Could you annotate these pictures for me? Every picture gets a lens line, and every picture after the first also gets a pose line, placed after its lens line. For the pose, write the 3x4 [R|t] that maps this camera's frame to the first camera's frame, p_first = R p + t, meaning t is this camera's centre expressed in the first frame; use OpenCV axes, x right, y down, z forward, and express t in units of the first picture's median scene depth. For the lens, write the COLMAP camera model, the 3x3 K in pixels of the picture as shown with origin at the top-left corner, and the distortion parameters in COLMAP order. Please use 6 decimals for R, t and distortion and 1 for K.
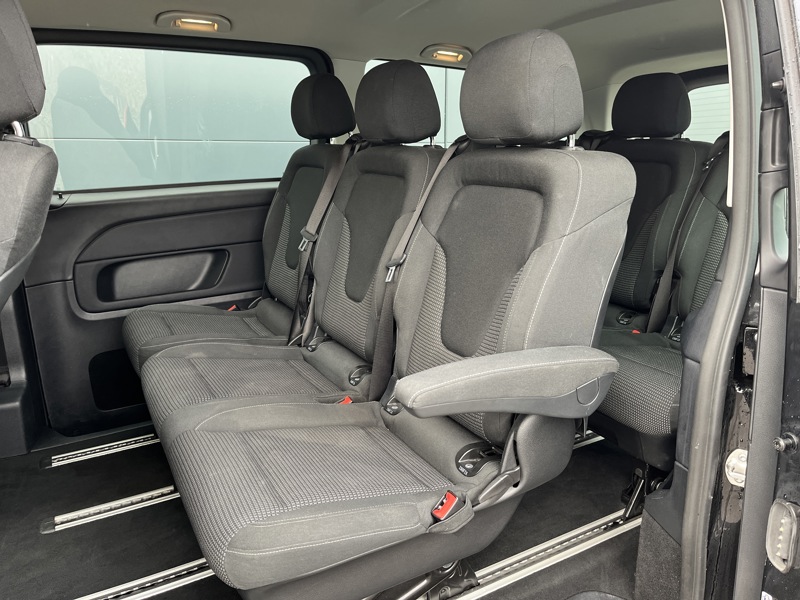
lens RADIAL K [[625.5, 0, 400.5], [0, 625.5, 301.6], [0, 0, 1]] dist [0.090313, -0.002074]
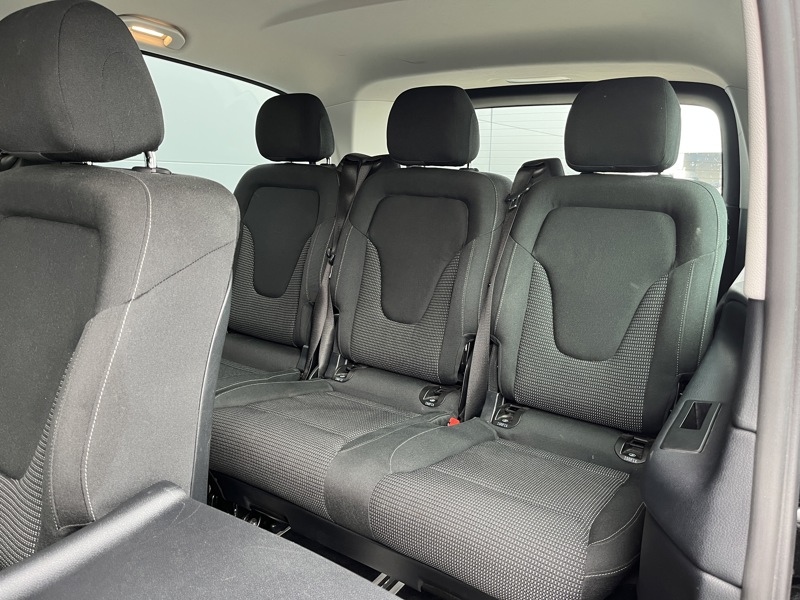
lens RADIAL K [[611.1, 0, 402.8], [0, 611.1, 305.3], [0, 0, 1]] dist [0.009904, -0.007126]
pose [[0.888846, -0.076090, 0.451844, -0.002822], [0.084257, 0.996442, 0.002053, -0.098418], [-0.450392, 0.036246, 0.892095, 0.381009]]
